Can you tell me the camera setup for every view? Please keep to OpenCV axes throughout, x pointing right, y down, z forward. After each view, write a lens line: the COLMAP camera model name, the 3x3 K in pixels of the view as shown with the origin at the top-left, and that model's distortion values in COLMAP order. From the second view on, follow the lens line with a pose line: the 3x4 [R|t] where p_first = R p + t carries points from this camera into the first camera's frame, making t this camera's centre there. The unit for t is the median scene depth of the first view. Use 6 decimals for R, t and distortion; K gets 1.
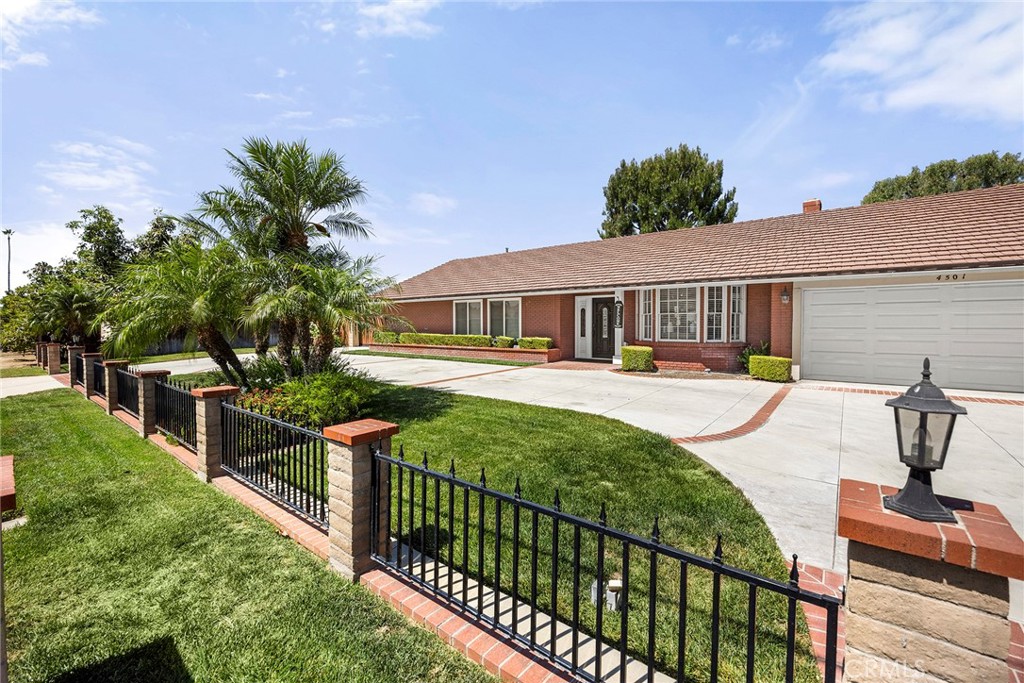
lens RADIAL K [[434.1, 0, 505.2], [0, 434.1, 324.1], [0, 0, 1]] dist [-0.010616, -0.000006]
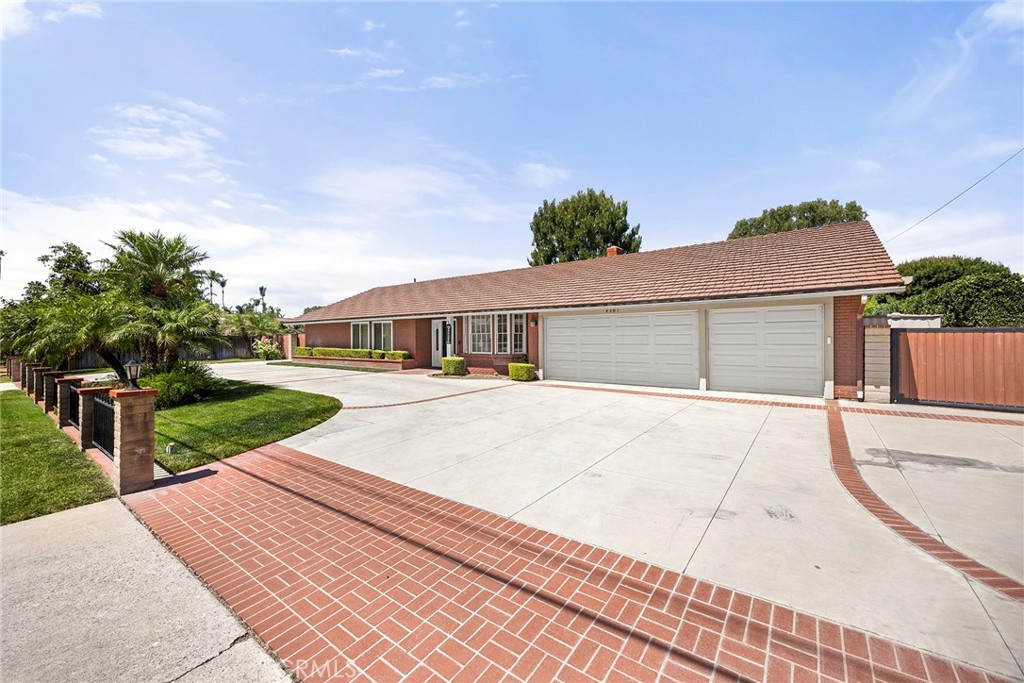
lens RADIAL K [[416.4, 0, 512.1], [0, 416.4, 321.4], [0, 0, 1]] dist [0.011670, -0.000403]
pose [[0.999798, -0.000029, 0.020085, 0.268838], [0.000867, 0.999129, -0.041715, -0.004130], [-0.020067, 0.041724, 0.998928, -0.193196]]
